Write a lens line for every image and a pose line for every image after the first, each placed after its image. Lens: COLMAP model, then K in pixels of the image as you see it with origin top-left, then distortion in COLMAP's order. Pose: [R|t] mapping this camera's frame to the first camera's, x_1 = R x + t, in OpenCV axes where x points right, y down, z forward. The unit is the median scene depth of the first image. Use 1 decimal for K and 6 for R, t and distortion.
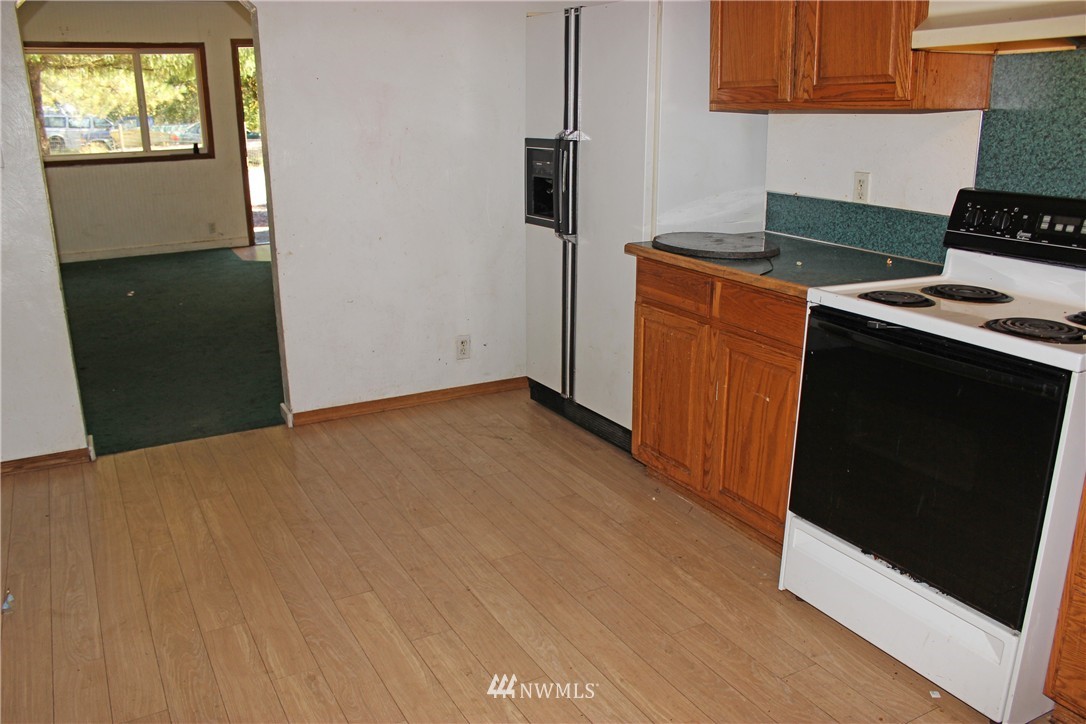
lens RADIAL K [[886.7, 0, 545.4], [0, 886.7, 367.3], [0, 0, 1]] dist [-0.172792, 0.170624]
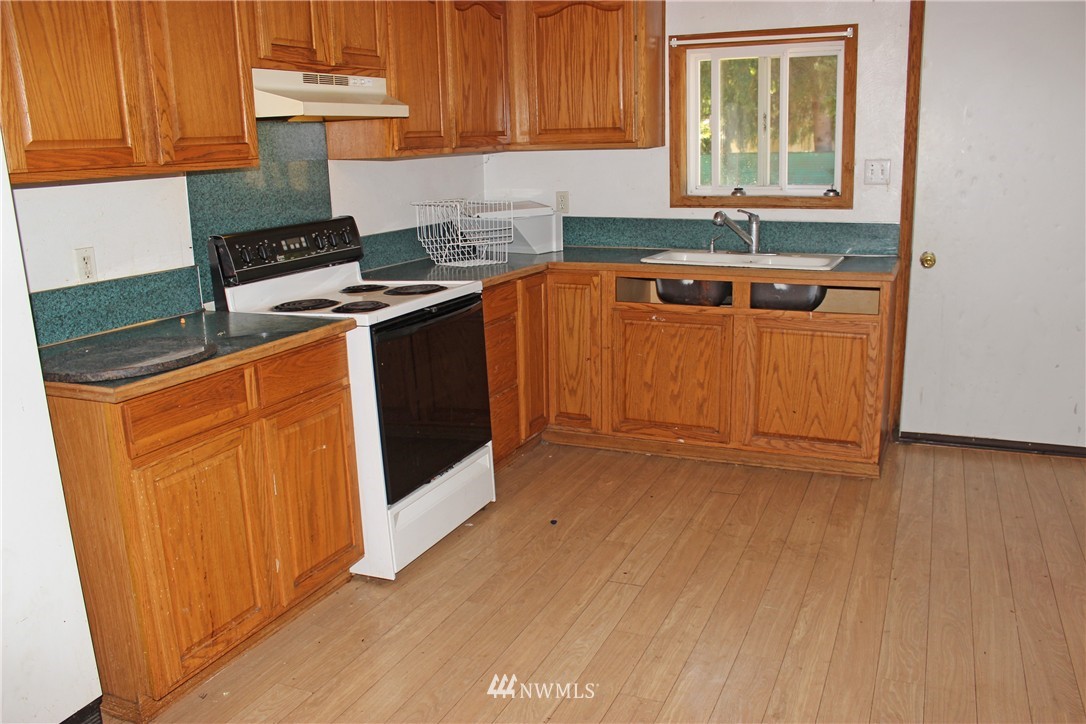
lens RADIAL K [[886.7, 0, 545.4], [0, 886.7, 367.3], [0, 0, 1]] dist [-0.172792, 0.170624]
pose [[-0.598893, -0.164653, 0.783720, -0.675105], [0.261436, 0.884820, 0.385674, -0.365907], [-0.756954, 0.435870, -0.486866, 1.241636]]
